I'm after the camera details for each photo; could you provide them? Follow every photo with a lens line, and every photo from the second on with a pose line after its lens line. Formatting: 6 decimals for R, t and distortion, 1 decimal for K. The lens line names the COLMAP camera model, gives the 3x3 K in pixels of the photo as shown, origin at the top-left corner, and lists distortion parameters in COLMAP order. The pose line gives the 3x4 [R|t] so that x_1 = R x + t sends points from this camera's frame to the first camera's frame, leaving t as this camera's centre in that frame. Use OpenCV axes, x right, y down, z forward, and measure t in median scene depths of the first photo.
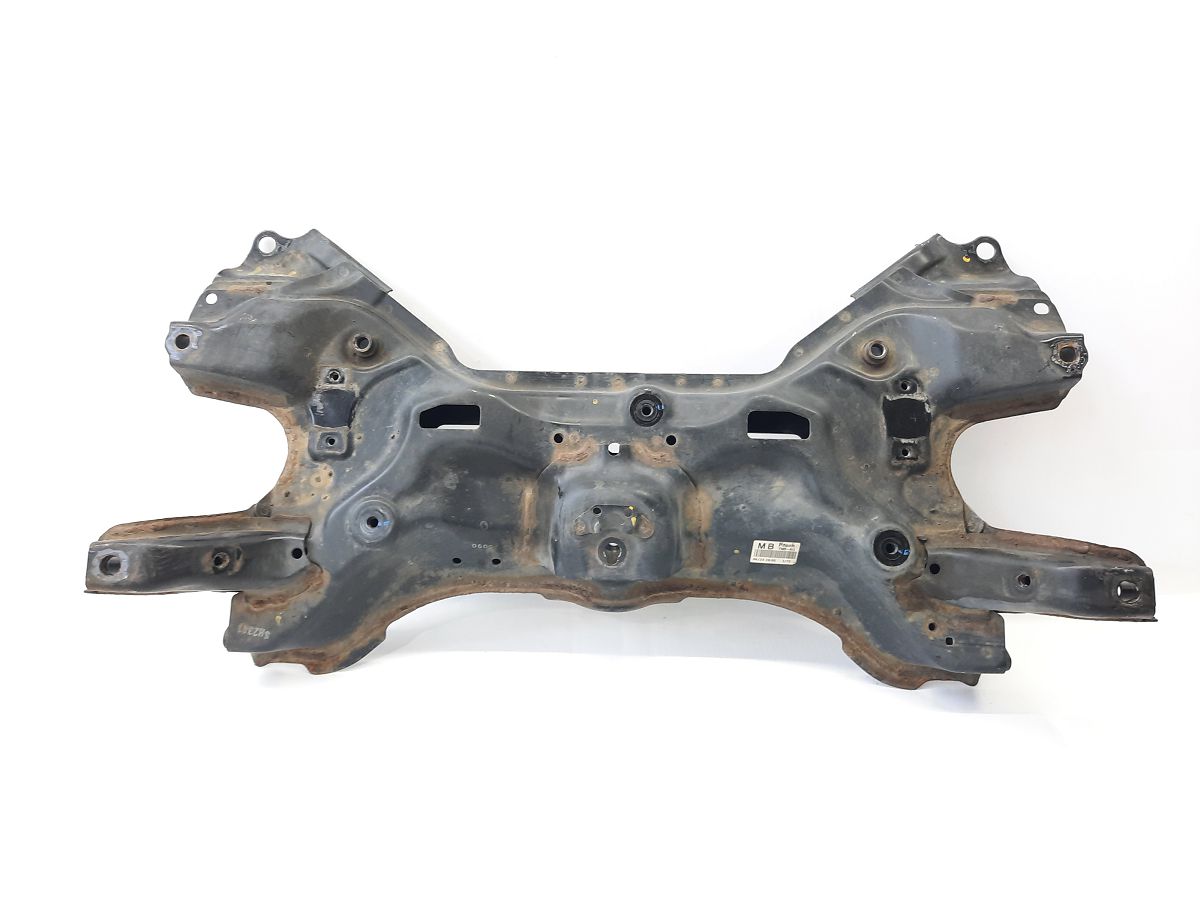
lens RADIAL K [[878.7, 0, 600.0], [0, 878.7, 450.0], [0, 0, 1]] dist [0.088970, -0.134285]
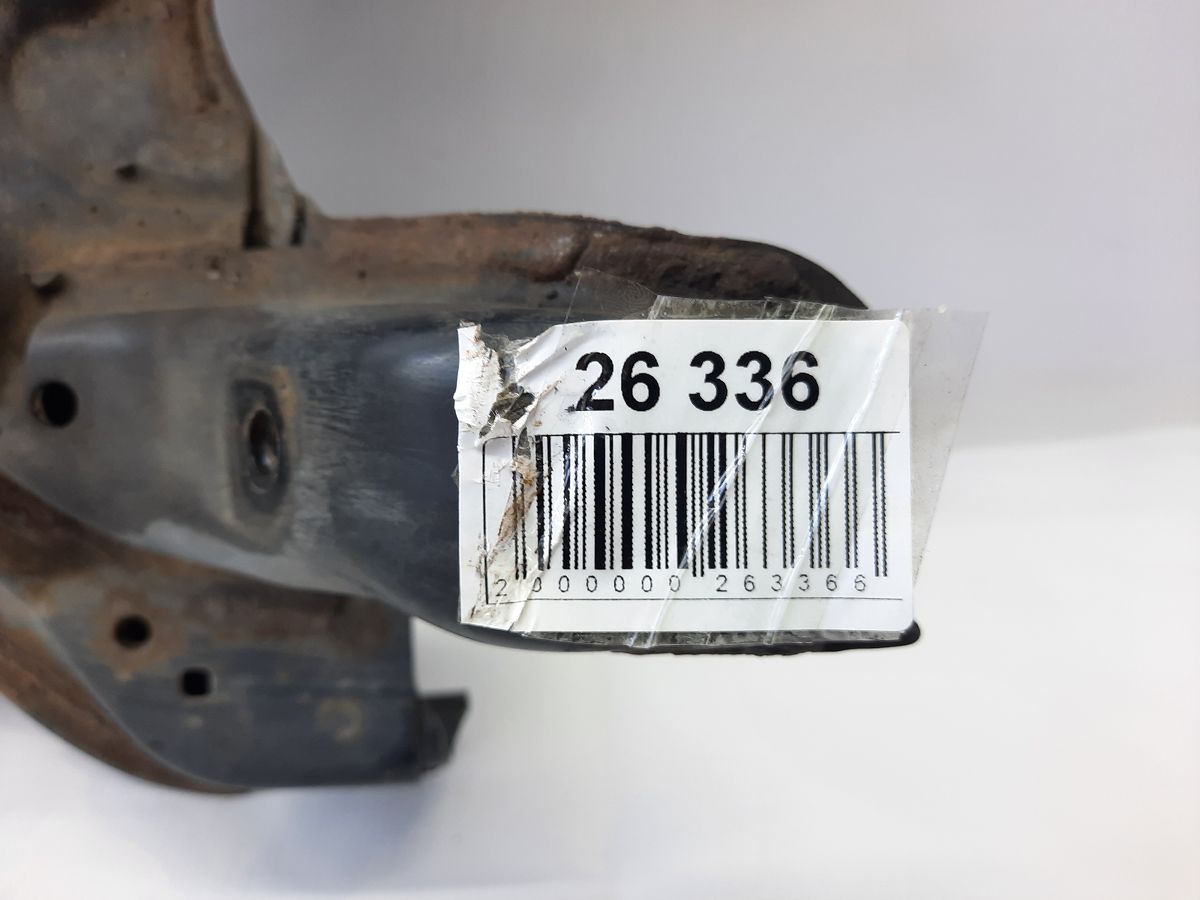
lens RADIAL K [[878.7, 0, 600.0], [0, 878.7, 450.0], [0, 0, 1]] dist [0.088970, -0.134285]
pose [[0.997280, -0.042623, 0.060126, 0.495992], [0.032939, 0.987564, 0.153730, 0.113037], [-0.065930, -0.151331, 0.986282, 0.750266]]
